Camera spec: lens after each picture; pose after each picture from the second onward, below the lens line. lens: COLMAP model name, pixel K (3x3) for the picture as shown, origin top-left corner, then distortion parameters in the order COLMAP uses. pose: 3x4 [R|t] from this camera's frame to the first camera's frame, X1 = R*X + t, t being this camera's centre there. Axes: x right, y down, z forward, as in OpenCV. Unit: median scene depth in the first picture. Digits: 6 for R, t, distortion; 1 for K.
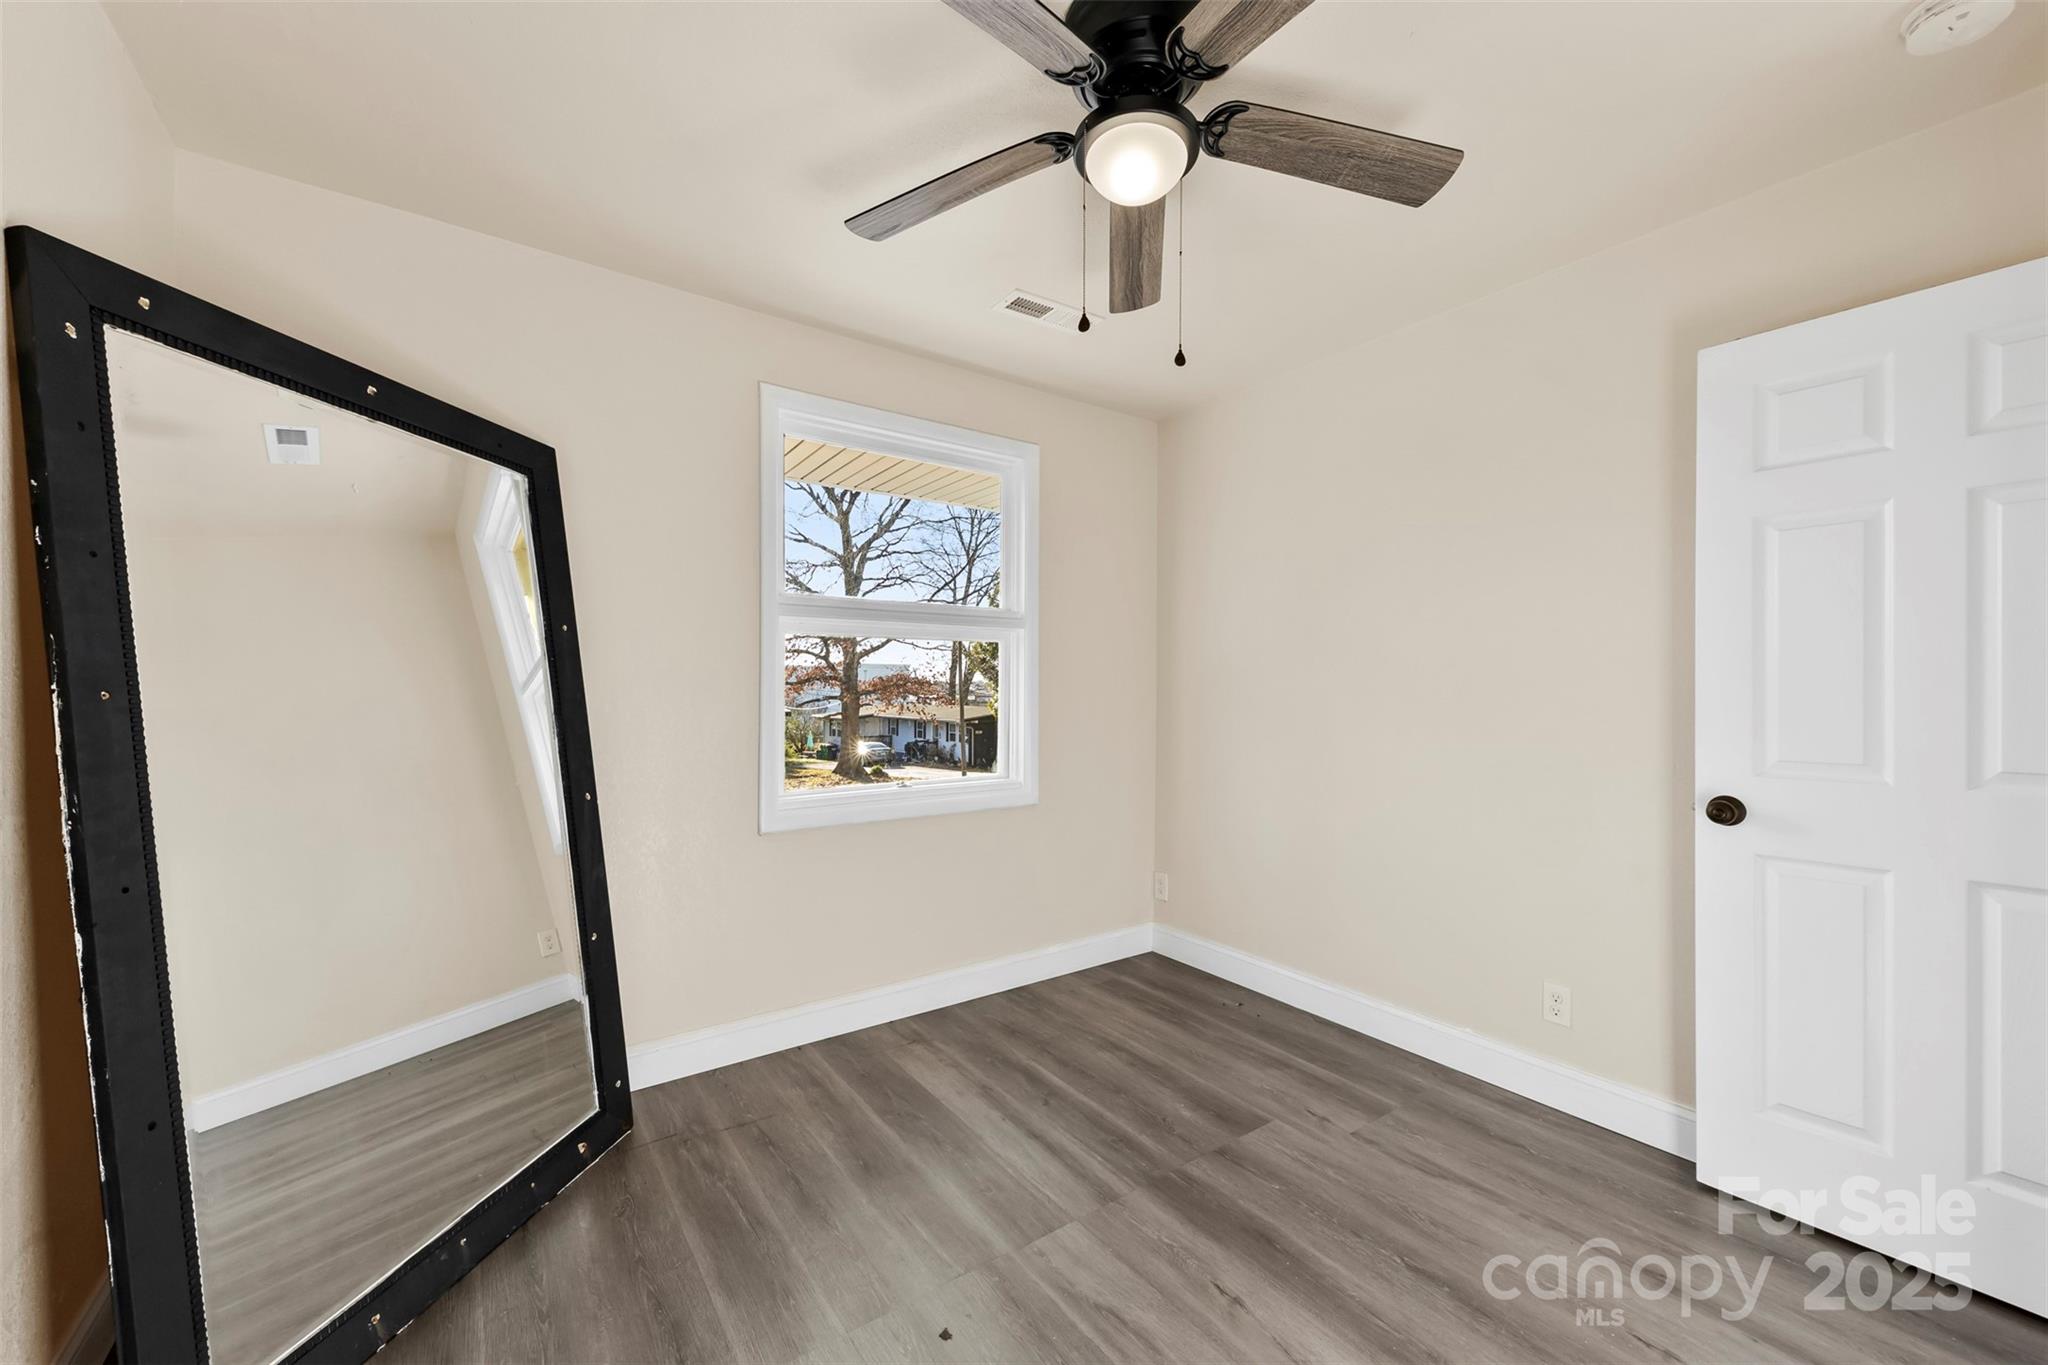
lens RADIAL K [[798.6, 0, 1021.6], [0, 798.6, 691.1], [0, 0, 1]] dist [0.014348, -0.005449]
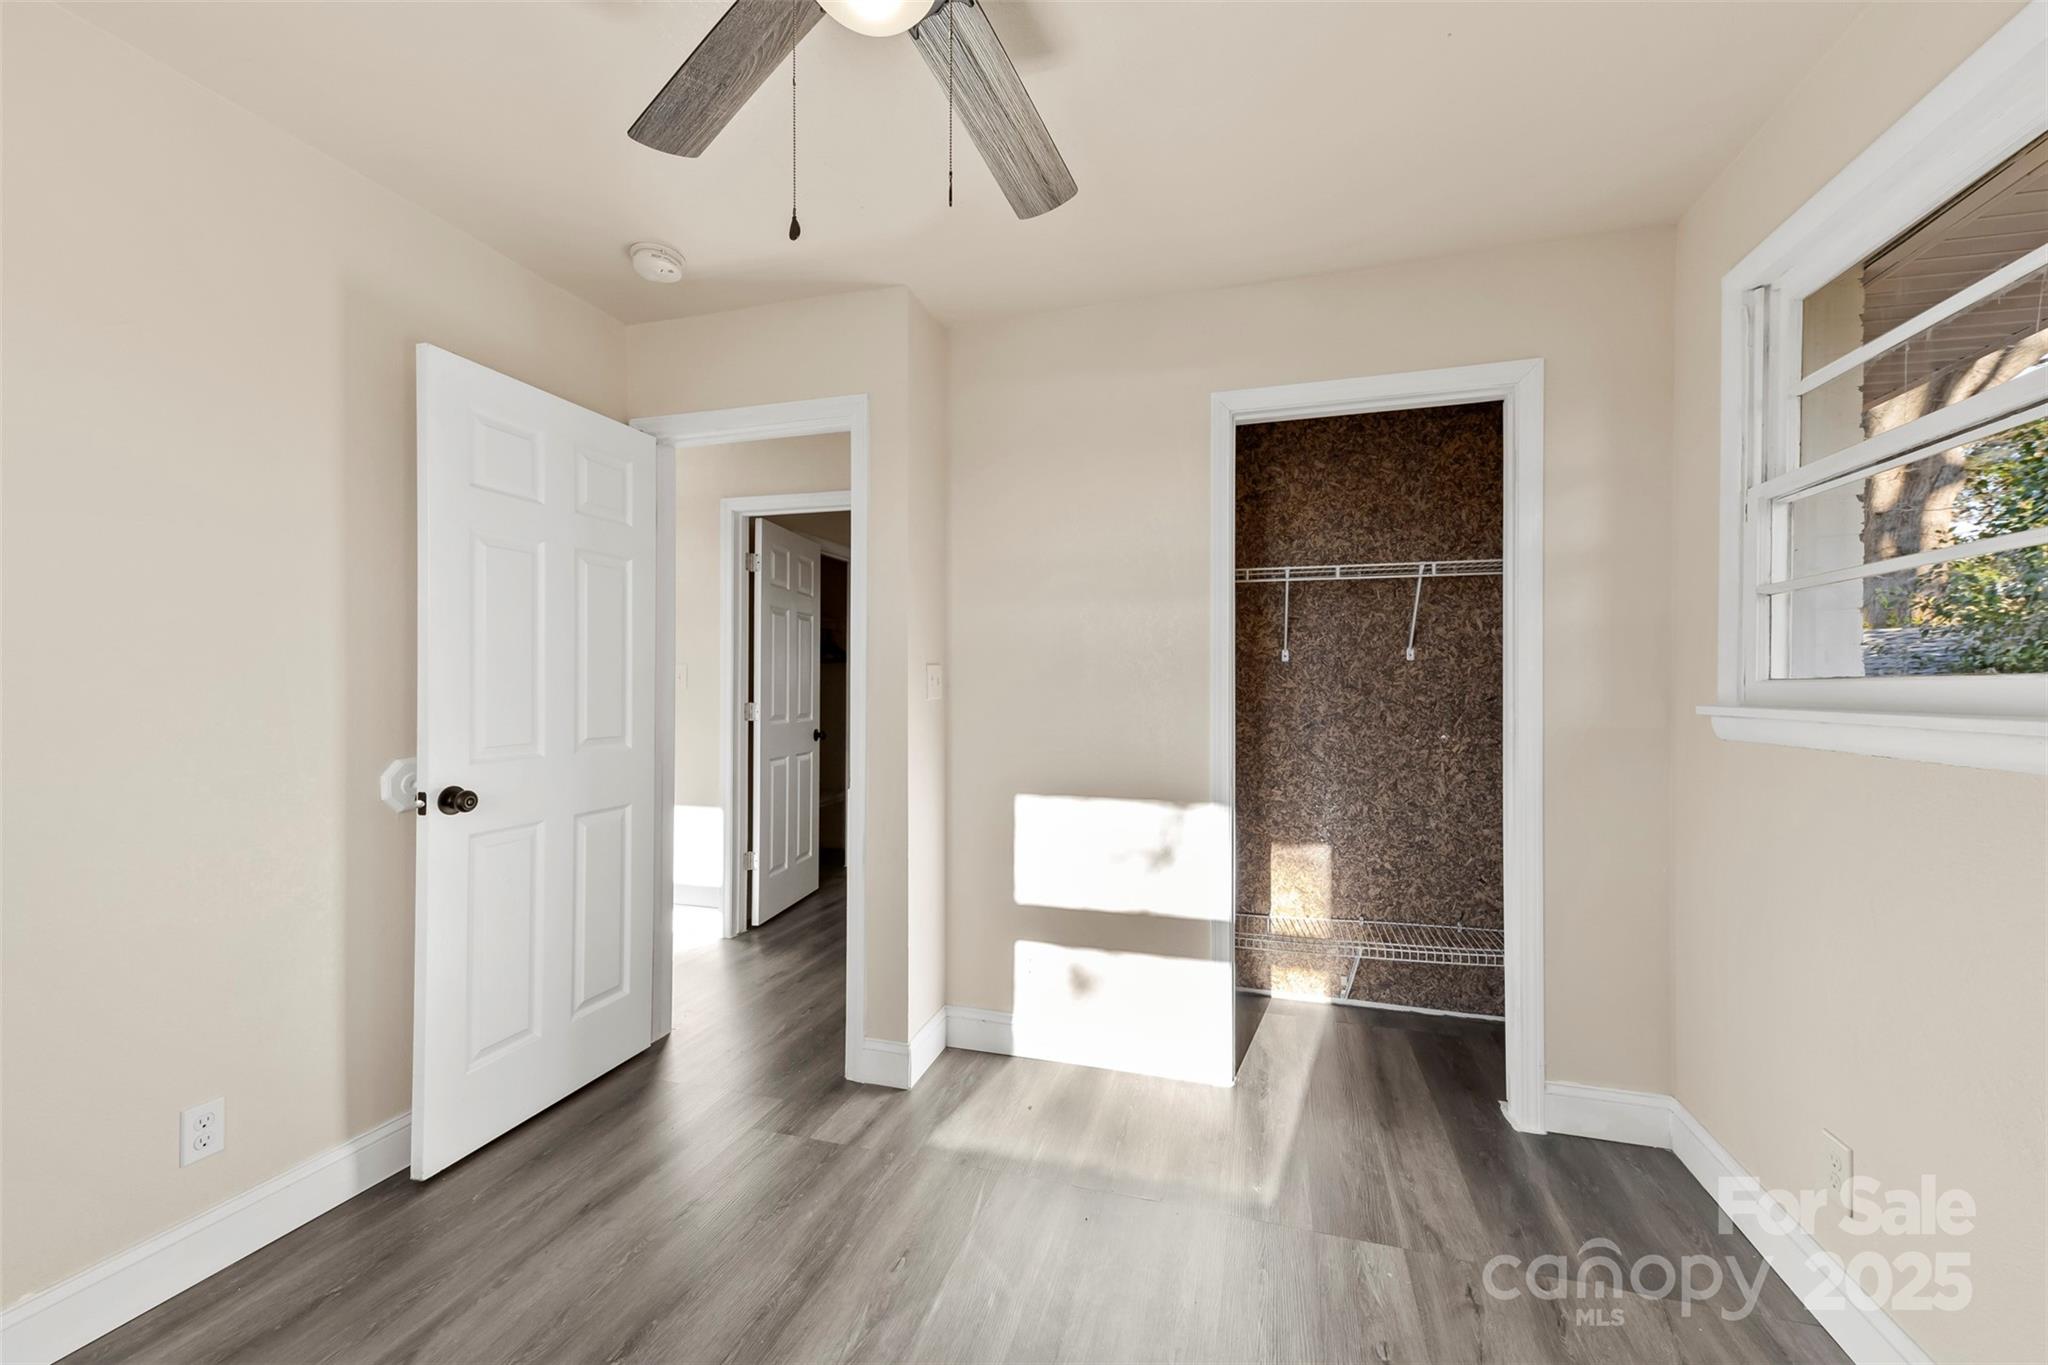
lens RADIAL K [[798.6, 0, 1028.1], [0, 798.6, 680.5], [0, 0, 1]] dist [0.014348, -0.005449]
pose [[-0.603578, 0.003133, 0.797298, -0.407868], [0.007655, 0.999969, 0.001866, -0.002597], [-0.797267, 0.007230, -0.603583, 1.022345]]
